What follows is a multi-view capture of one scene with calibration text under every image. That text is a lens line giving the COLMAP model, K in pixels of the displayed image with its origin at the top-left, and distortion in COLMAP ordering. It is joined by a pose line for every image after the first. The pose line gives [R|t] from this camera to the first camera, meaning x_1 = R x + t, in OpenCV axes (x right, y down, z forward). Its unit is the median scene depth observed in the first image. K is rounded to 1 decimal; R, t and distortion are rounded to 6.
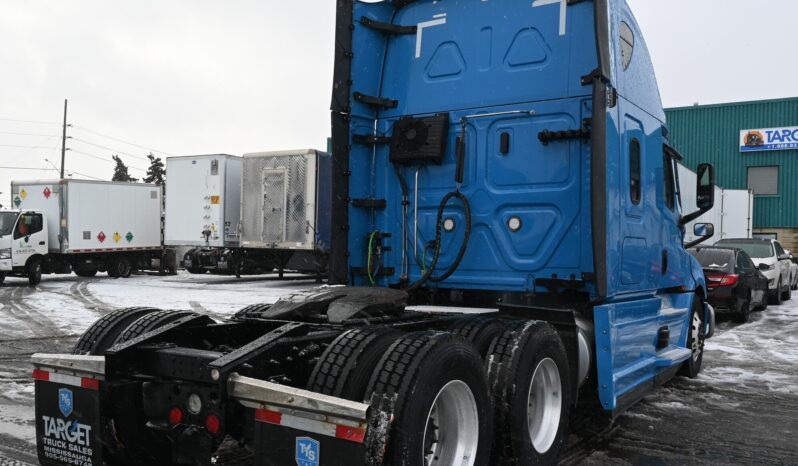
lens RADIAL K [[698.5, 0, 398.3], [0, 698.5, 236.5], [0, 0, 1]] dist [-0.008344, -0.006781]
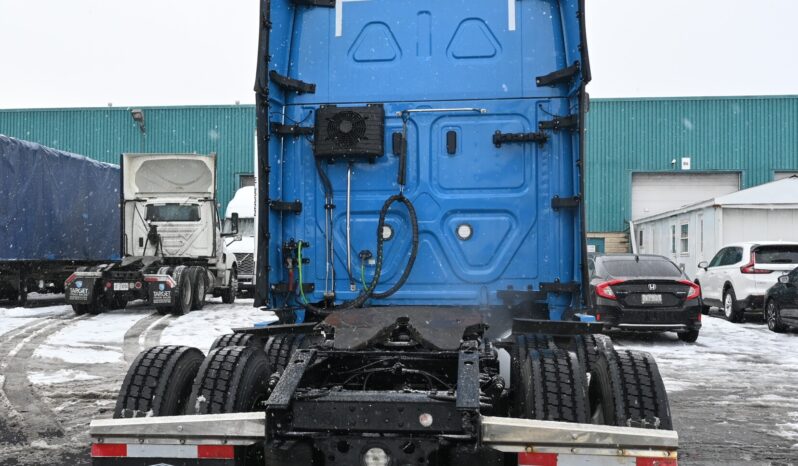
lens RADIAL K [[791.4, 0, 448.0], [0, 791.4, 246.3], [0, 0, 1]] dist [0.010602, 0.000000]
pose [[0.894903, -0.005396, 0.446228, -0.317203], [0.004978, 0.999985, 0.002109, -0.001452], [-0.446233, 0.000334, 0.894917, 0.084676]]
